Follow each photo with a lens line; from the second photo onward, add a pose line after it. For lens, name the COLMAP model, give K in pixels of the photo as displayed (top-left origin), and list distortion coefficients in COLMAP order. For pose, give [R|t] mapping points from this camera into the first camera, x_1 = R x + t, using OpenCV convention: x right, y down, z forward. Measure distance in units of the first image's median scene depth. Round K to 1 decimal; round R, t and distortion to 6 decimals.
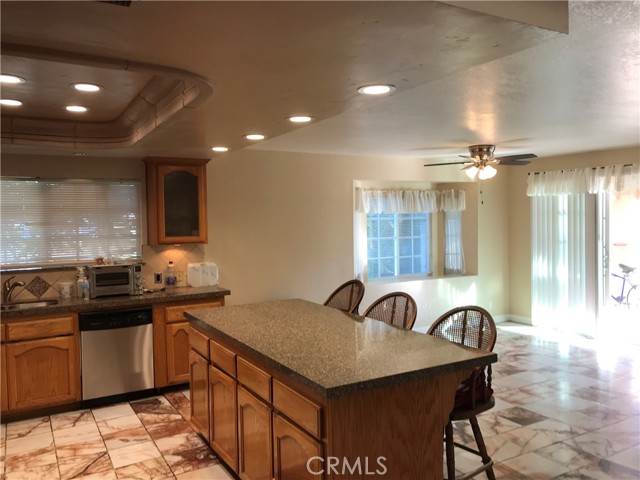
lens RADIAL K [[521.1, 0, 320.0], [0, 521.1, 240.0], [0, 0, 1]] dist [0.067611, -0.143398]
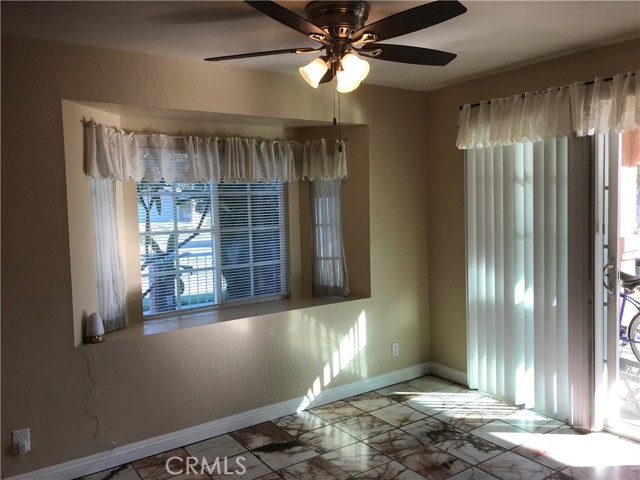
lens RADIAL K [[521.1, 0, 320.0], [0, 521.1, 240.0], [0, 0, 1]] dist [0.067611, -0.143398]
pose [[0.996616, -0.011678, 0.081361, 0.215102], [0.009544, 0.999602, 0.026561, -0.007662], [-0.081639, -0.025694, 0.996331, 0.489278]]
